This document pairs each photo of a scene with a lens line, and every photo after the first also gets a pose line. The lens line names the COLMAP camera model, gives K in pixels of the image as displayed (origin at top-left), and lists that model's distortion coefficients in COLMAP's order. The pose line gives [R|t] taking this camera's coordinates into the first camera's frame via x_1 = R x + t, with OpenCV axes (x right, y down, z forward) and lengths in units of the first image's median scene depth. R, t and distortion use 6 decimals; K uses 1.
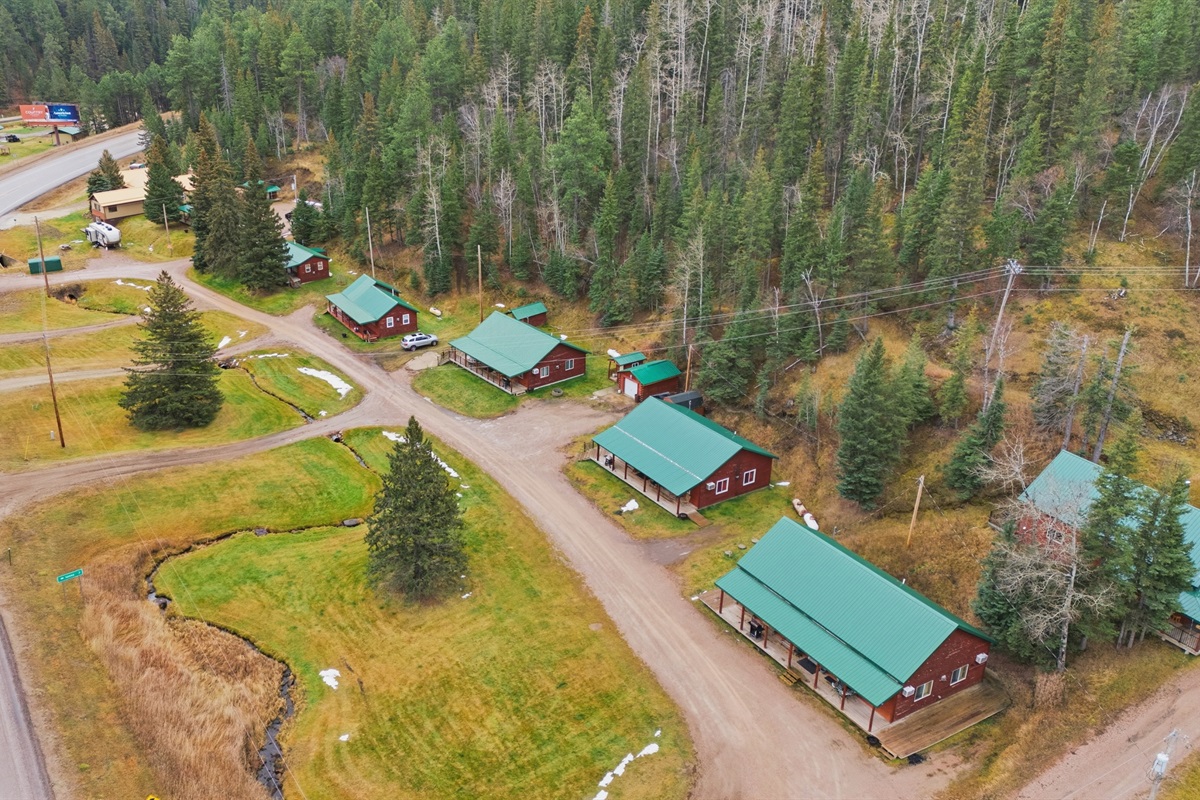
lens RADIAL K [[1037.3, 0, 494.6], [0, 1037.3, 399.6], [0, 0, 1]] dist [0.110143, -0.107653]
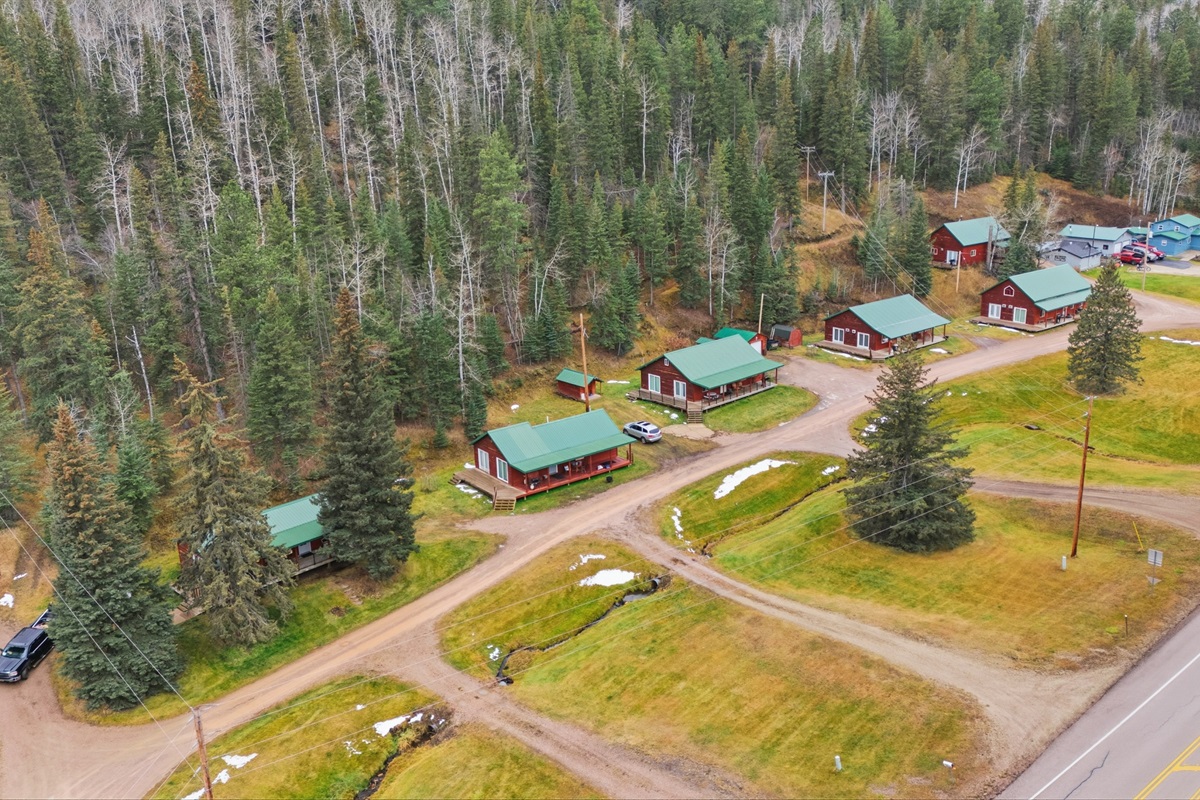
lens RADIAL K [[1033.2, 0, 676.1], [0, 1033.2, 400.3], [0, 0, 1]] dist [0.100793, -0.110304]
pose [[-0.197403, -0.274752, 0.941033, -1.190036], [0.416811, 0.845312, 0.334240, -0.480696], [-0.887300, 0.458213, -0.052348, 1.443220]]
